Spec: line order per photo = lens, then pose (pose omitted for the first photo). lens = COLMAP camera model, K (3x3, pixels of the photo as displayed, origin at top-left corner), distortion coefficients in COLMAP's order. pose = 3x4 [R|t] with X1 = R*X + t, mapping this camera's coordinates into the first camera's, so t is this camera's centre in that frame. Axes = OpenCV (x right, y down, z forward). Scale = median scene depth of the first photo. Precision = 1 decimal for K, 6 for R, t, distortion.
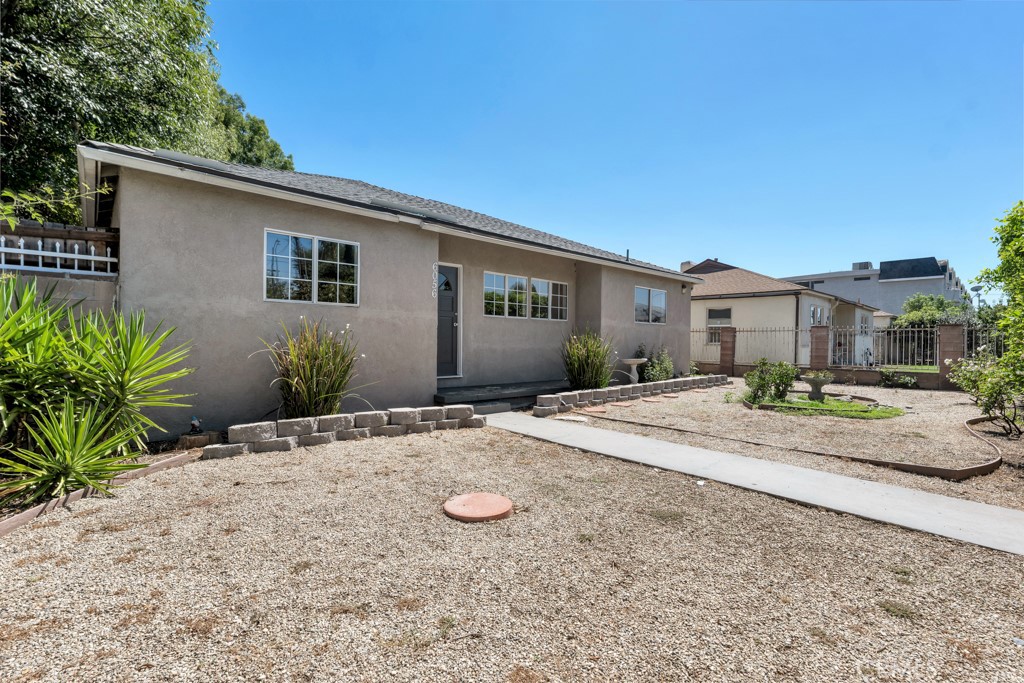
lens RADIAL K [[460.8, 0, 508.1], [0, 460.8, 332.9], [0, 0, 1]] dist [0.000440, -0.000441]
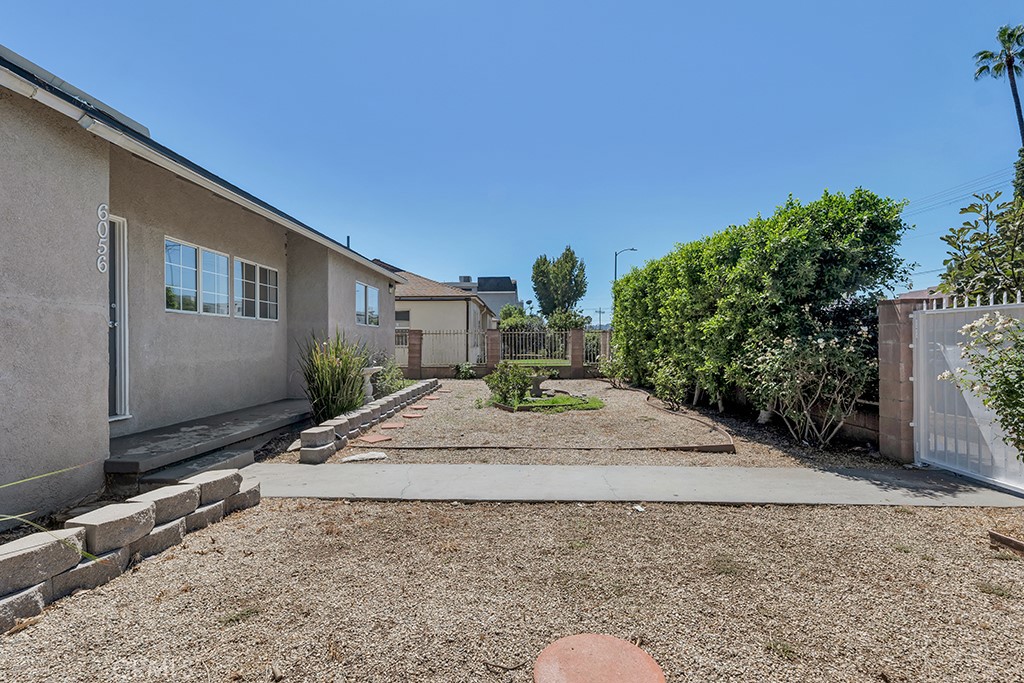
lens RADIAL K [[469.2, 0, 512.0], [0, 469.2, 341.5], [0, 0, 1]] dist [0.000451, -0.000252]
pose [[0.690782, -0.013925, 0.722929, -0.226793], [0.002896, 0.999860, 0.016492, -0.006751], [-0.723057, -0.009299, 0.690726, 0.313543]]
